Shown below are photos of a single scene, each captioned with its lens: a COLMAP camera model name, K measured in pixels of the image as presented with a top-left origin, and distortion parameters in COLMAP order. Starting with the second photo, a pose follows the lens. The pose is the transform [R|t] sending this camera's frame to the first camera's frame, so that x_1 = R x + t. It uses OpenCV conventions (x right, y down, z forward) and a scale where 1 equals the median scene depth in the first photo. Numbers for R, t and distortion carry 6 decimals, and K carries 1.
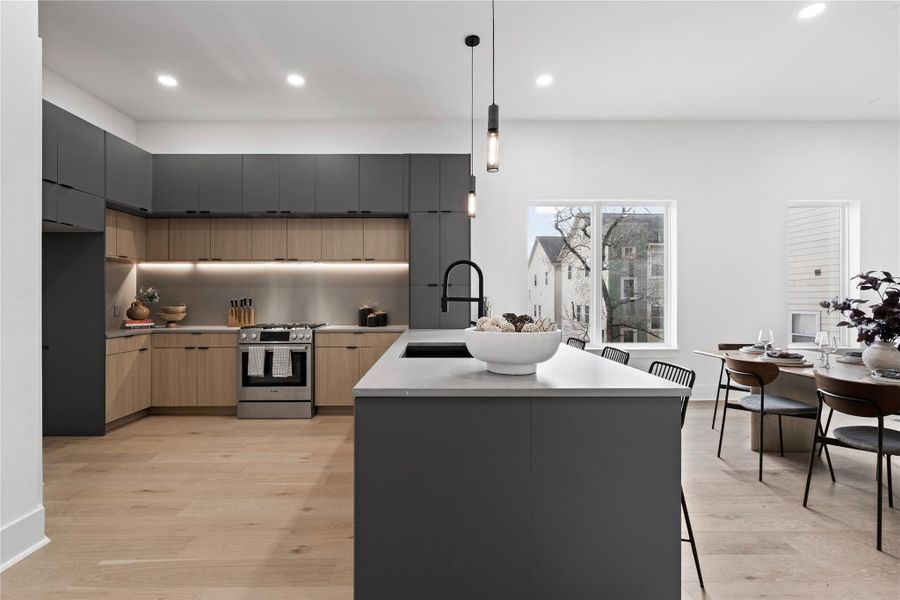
lens RADIAL K [[408.7, 0, 440.2], [0, 408.7, 298.4], [0, 0, 1]] dist [-0.002660, -0.000314]
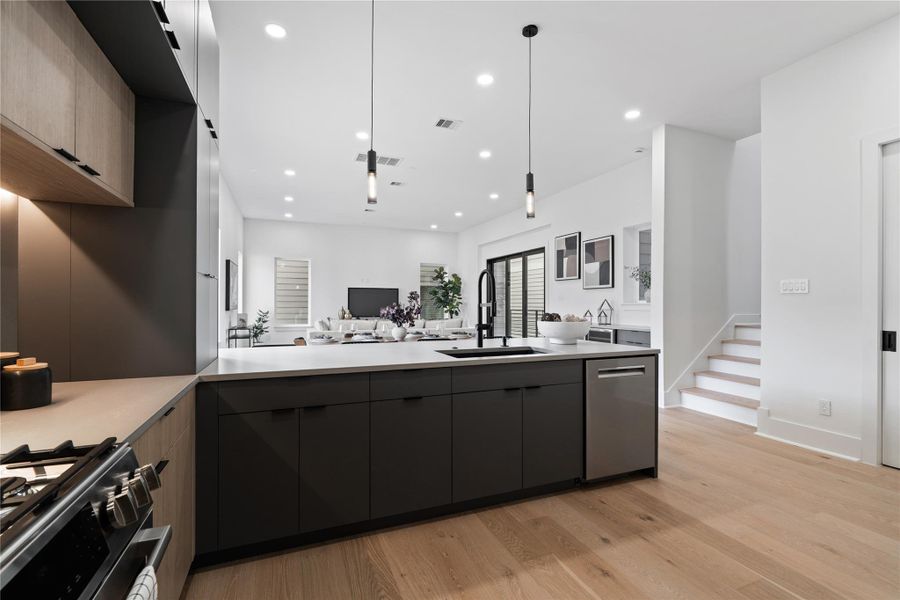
lens RADIAL K [[403.1, 0, 450.1], [0, 403.1, 301.3], [0, 0, 1]] dist [-0.004605, 0.000282]
pose [[-0.365501, 0.006180, 0.930790, -0.867024], [-0.001898, 0.999971, -0.007385, 0.001128], [-0.930809, -0.004466, -0.365479, 1.388420]]
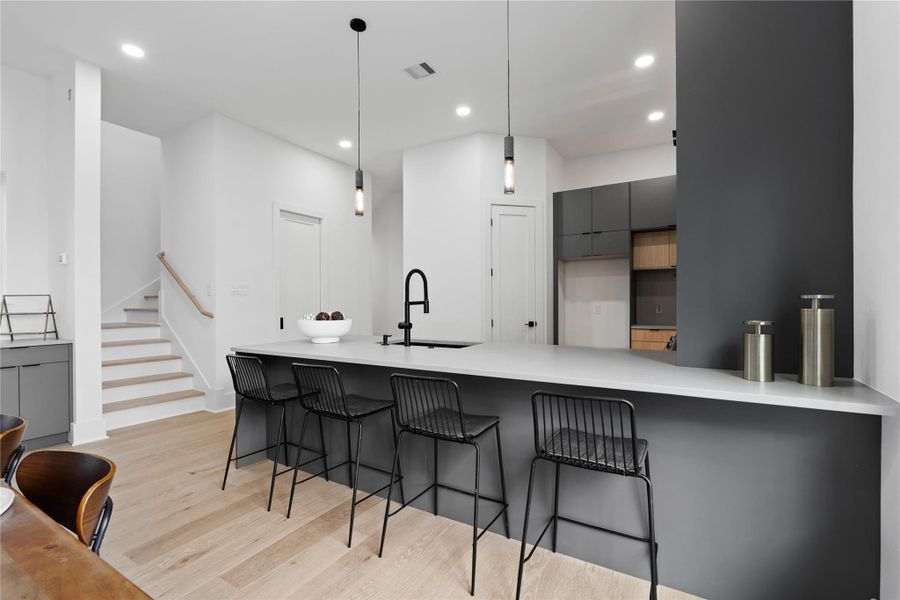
lens RADIAL K [[403.1, 0, 450.1], [0, 403.1, 301.3], [0, 0, 1]] dist [-0.004605, 0.000282]
pose [[-0.520019, 0.003636, -0.854147, 0.922623], [0.005581, 0.999984, 0.000859, -0.003566], [0.854137, -0.004320, -0.520031, 1.563974]]
